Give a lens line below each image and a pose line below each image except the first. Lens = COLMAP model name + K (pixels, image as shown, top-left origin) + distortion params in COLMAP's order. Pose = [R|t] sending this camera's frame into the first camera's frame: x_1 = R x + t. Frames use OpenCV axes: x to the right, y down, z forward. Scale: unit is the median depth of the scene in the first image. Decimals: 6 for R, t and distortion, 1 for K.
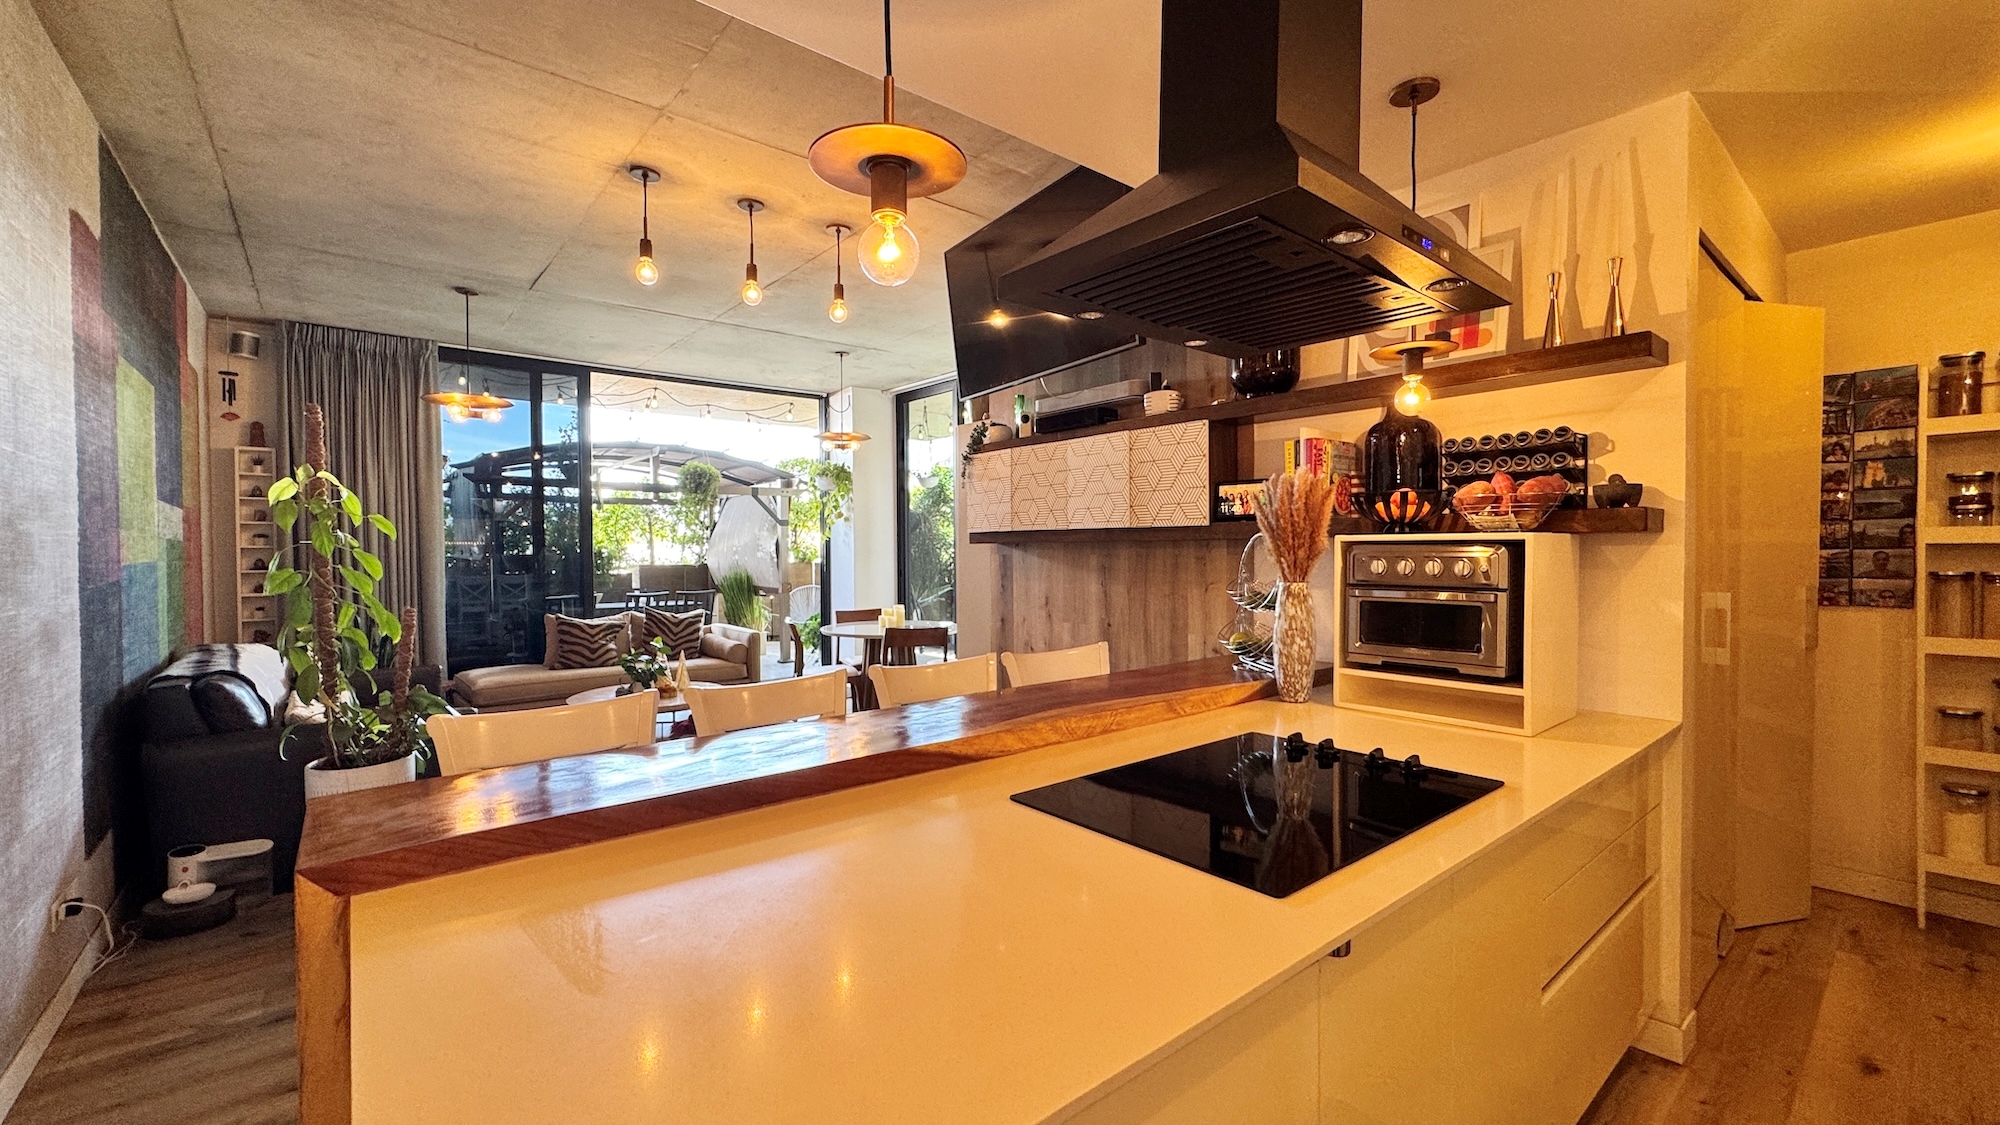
lens RADIAL K [[797.0, 0, 1000.0], [0, 797.0, 564.0], [0, 0, 1]] dist [-0.001306, 0.001053]
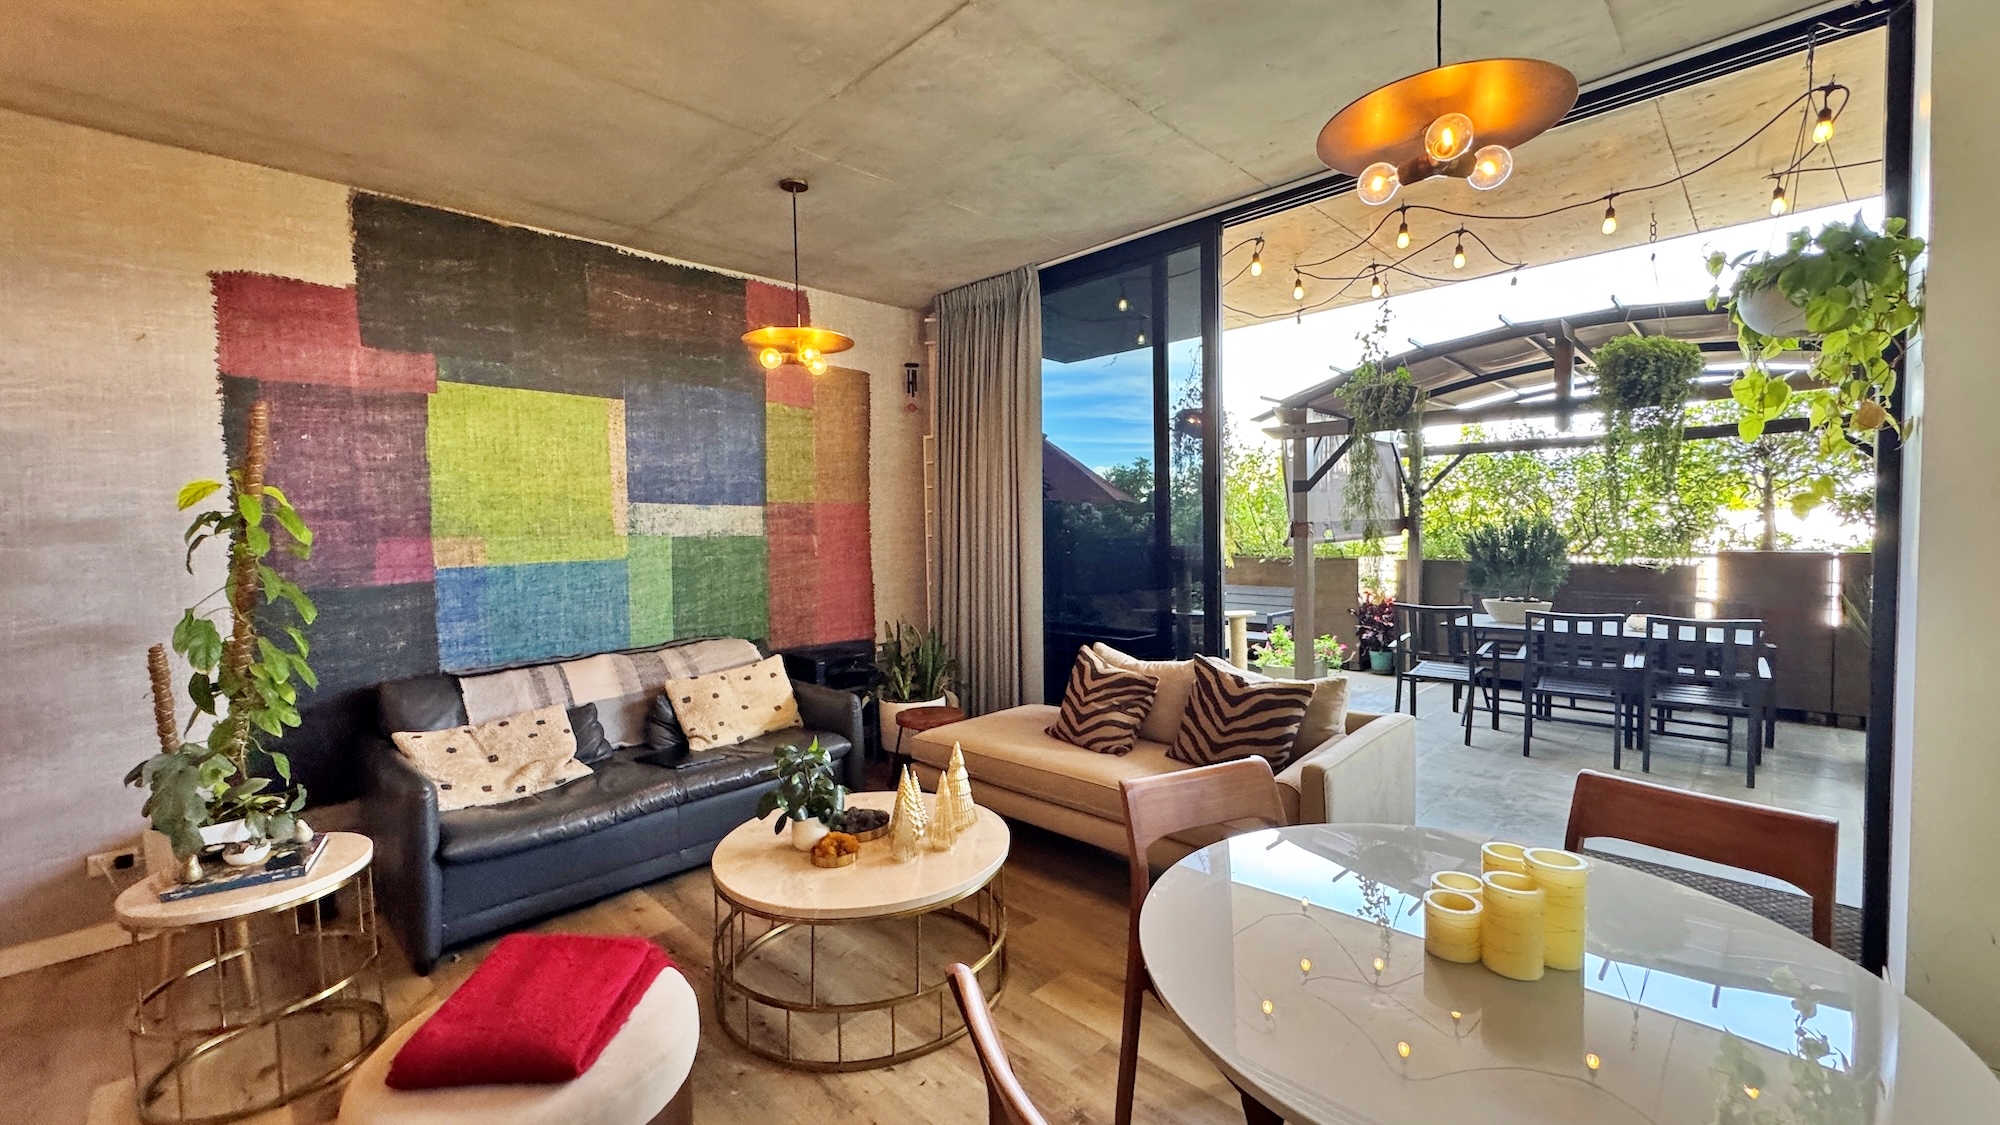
lens RADIAL K [[797.0, 0, 998.4], [0, 797.0, 565.5], [0, 0, 1]] dist [-0.001306, 0.001053]
pose [[0.095179, 0.053432, -0.994025, 0.113633], [0.000276, 0.998557, 0.053702, -0.066815], [0.995460, -0.005386, 0.095027, 1.770109]]
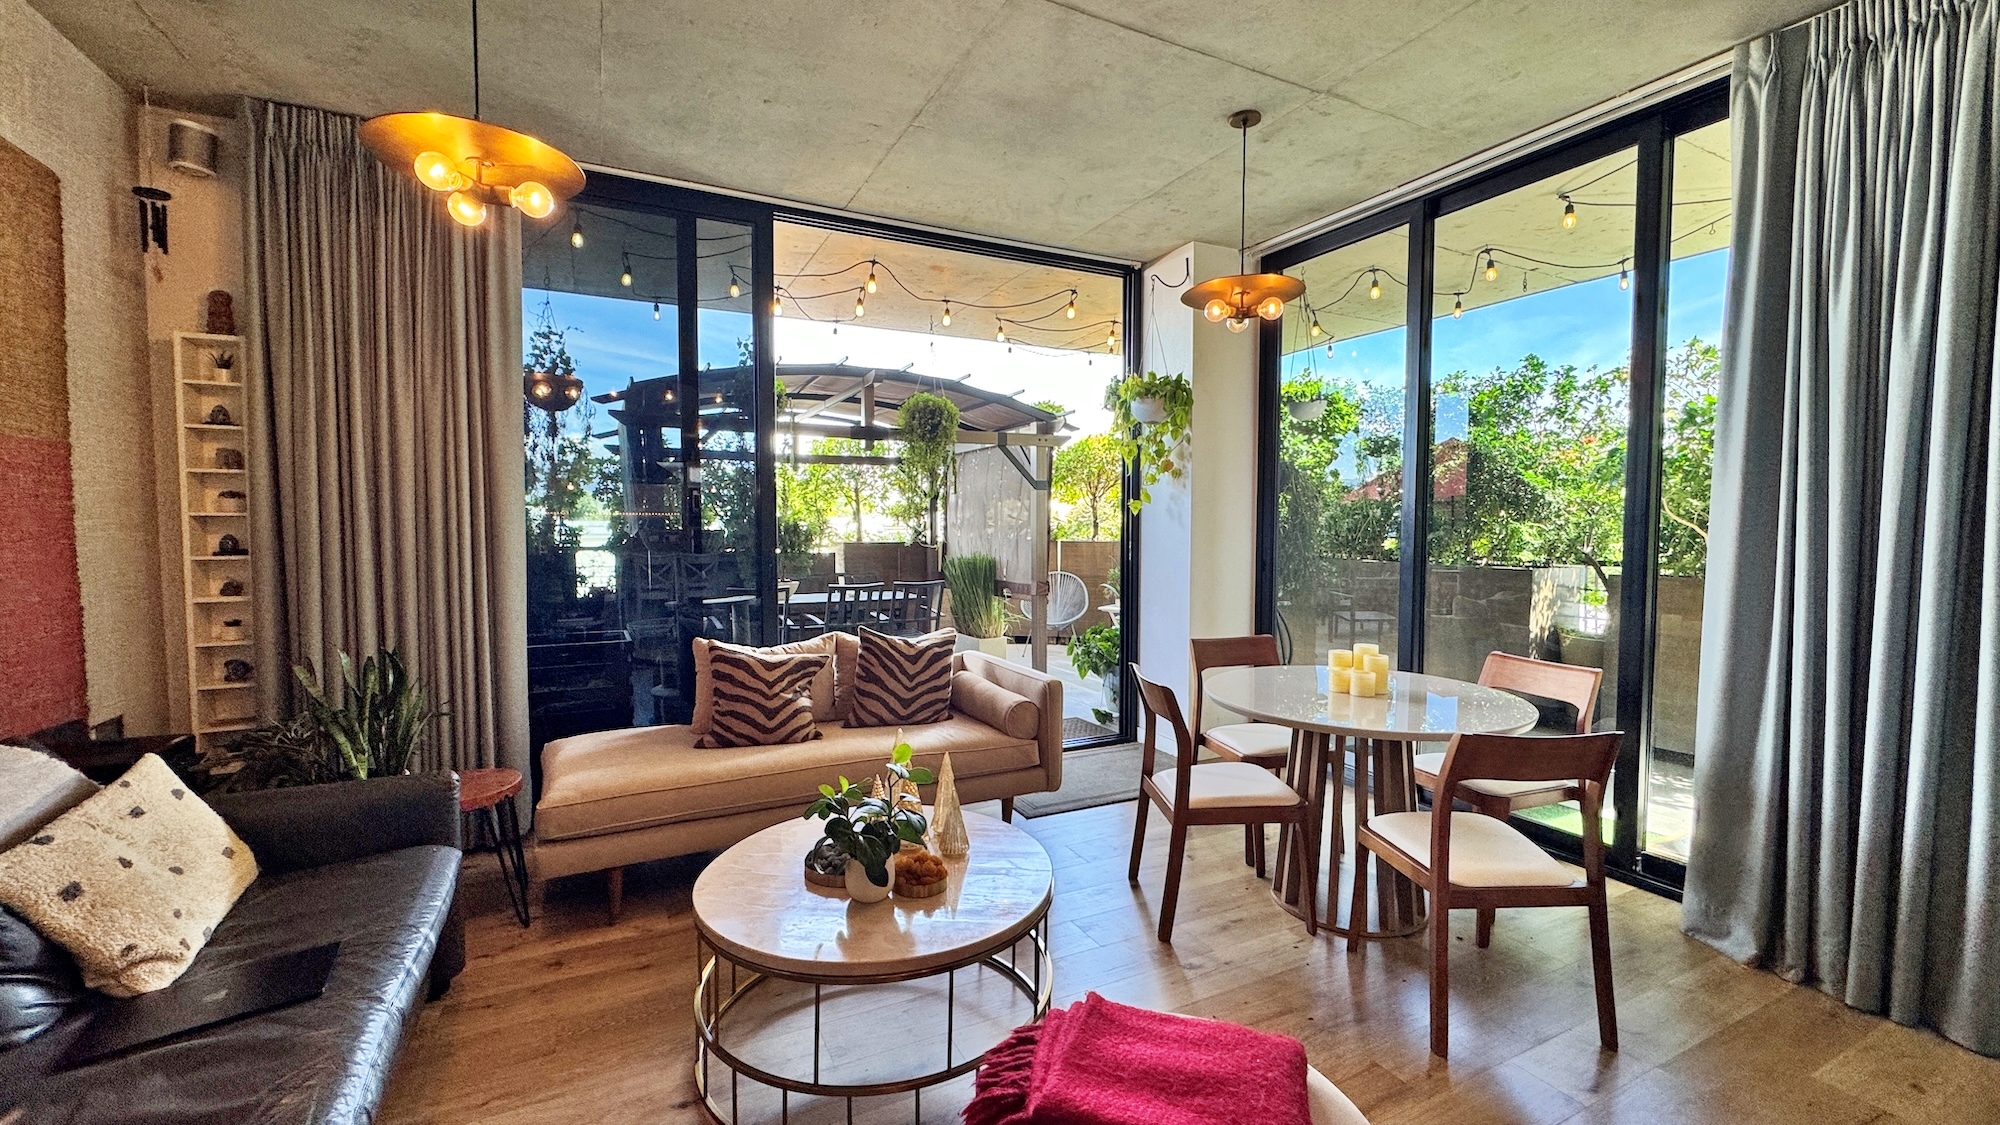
lens RADIAL K [[797.0, 0, 1002.1], [0, 797.0, 566.6], [0, 0, 1]] dist [-0.001306, 0.001053]
pose [[0.974967, 0.019396, -0.221501, -0.487370], [-0.011450, 0.999246, 0.037105, -0.020867], [0.222053, -0.033640, 0.974454, 1.035423]]
